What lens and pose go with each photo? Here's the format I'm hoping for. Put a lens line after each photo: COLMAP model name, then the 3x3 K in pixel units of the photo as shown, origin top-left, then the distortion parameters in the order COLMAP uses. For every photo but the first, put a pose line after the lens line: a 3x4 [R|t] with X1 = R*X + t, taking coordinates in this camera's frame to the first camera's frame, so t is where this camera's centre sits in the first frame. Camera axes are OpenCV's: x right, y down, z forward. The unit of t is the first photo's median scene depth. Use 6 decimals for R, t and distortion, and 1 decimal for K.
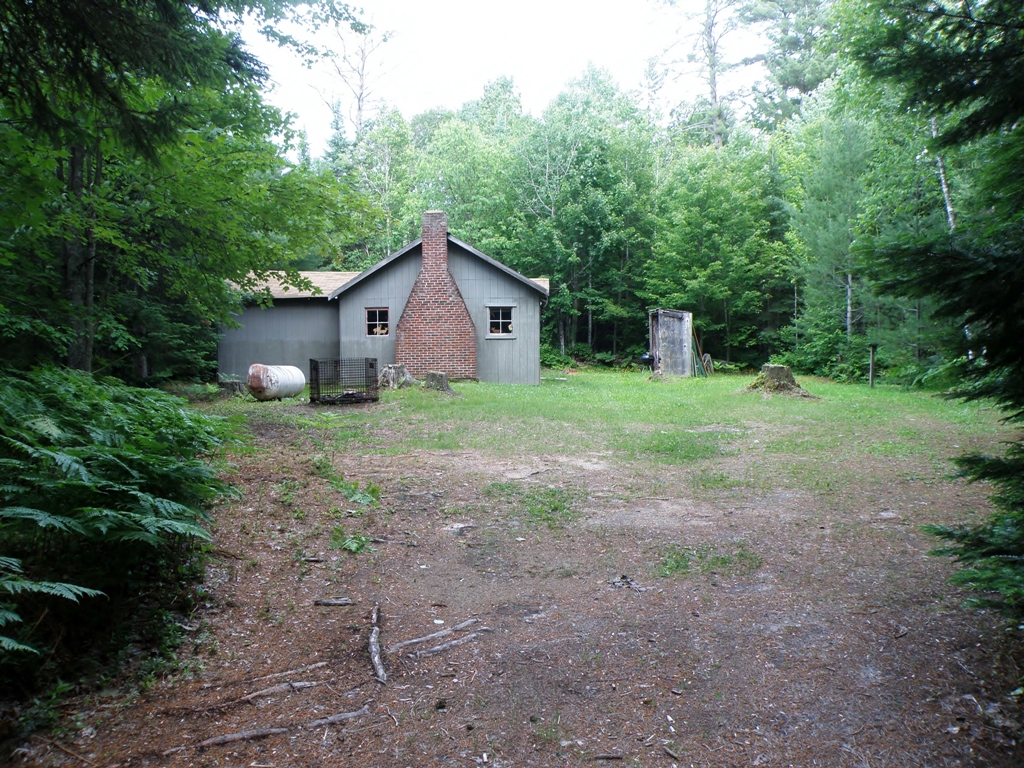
lens RADIAL K [[778.3, 0, 517.2], [0, 778.3, 388.2], [0, 0, 1]] dist [-0.179986, 0.128556]
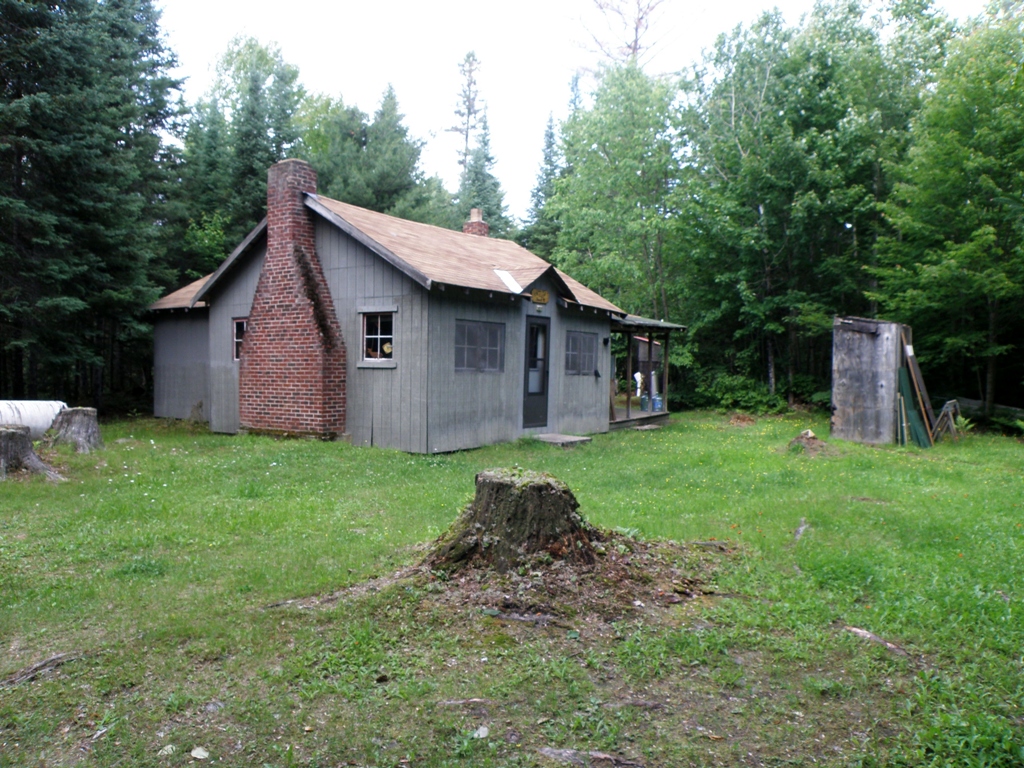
lens RADIAL K [[778.3, 0, 517.2], [0, 778.3, 388.2], [0, 0, 1]] dist [-0.179986, 0.128556]
pose [[0.843259, 0.031334, -0.536593, 0.282792], [-0.046883, 0.998782, -0.015355, -0.033438], [0.535458, 0.038105, 0.843702, 0.430748]]
